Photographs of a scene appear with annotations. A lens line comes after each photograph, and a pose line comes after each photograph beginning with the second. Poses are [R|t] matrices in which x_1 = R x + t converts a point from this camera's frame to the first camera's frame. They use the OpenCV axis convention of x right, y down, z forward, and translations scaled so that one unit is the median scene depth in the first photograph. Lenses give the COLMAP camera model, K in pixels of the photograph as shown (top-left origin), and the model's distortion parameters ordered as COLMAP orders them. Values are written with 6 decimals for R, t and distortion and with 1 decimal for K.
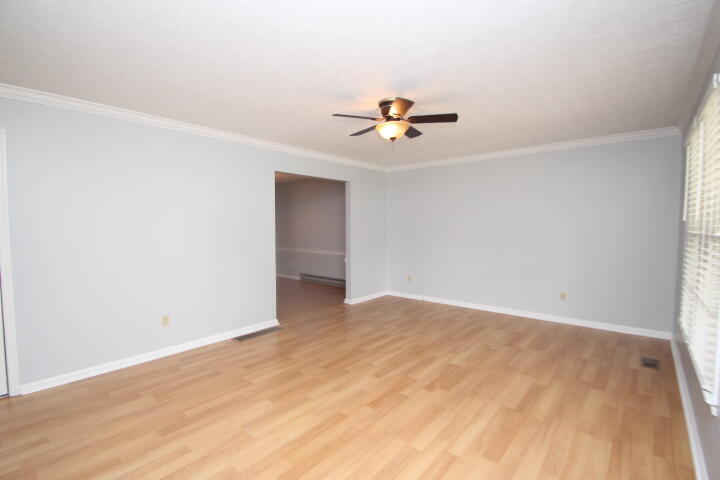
lens RADIAL K [[334.0, 0, 358.6], [0, 334.0, 243.1], [0, 0, 1]] dist [0.014953, -0.018040]
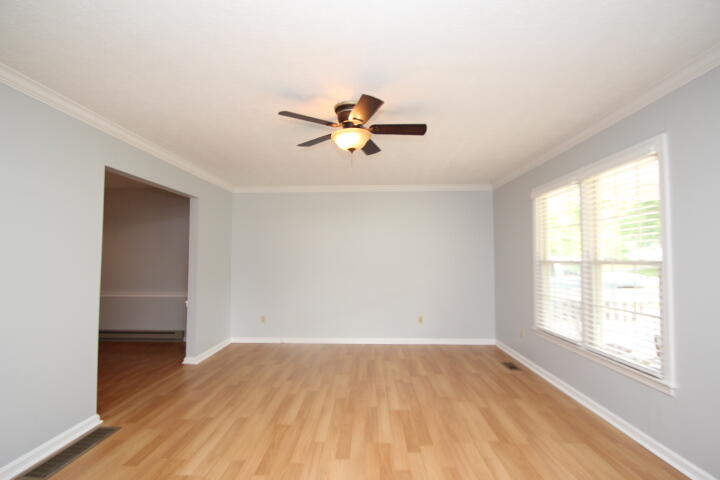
lens RADIAL K [[334.0, 0, 358.6], [0, 334.0, 243.1], [0, 0, 1]] dist [0.014953, -0.018040]
pose [[0.783770, 0.030545, 0.620300, -0.317297], [0.031468, 0.995554, -0.088784, -0.004646], [-0.620254, 0.089106, 0.779324, 0.289972]]
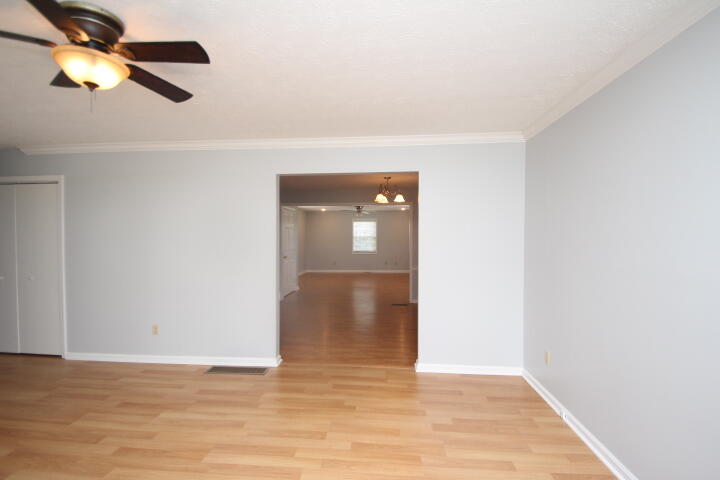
lens RADIAL K [[334.0, 0, 358.6], [0, 334.0, 243.1], [0, 0, 1]] dist [0.014953, -0.018040]
pose [[0.568479, 0.017146, -0.822519, 0.639506], [-0.040920, 0.999135, -0.007454, -0.063644], [0.821680, 0.037895, 0.568688, 0.855631]]
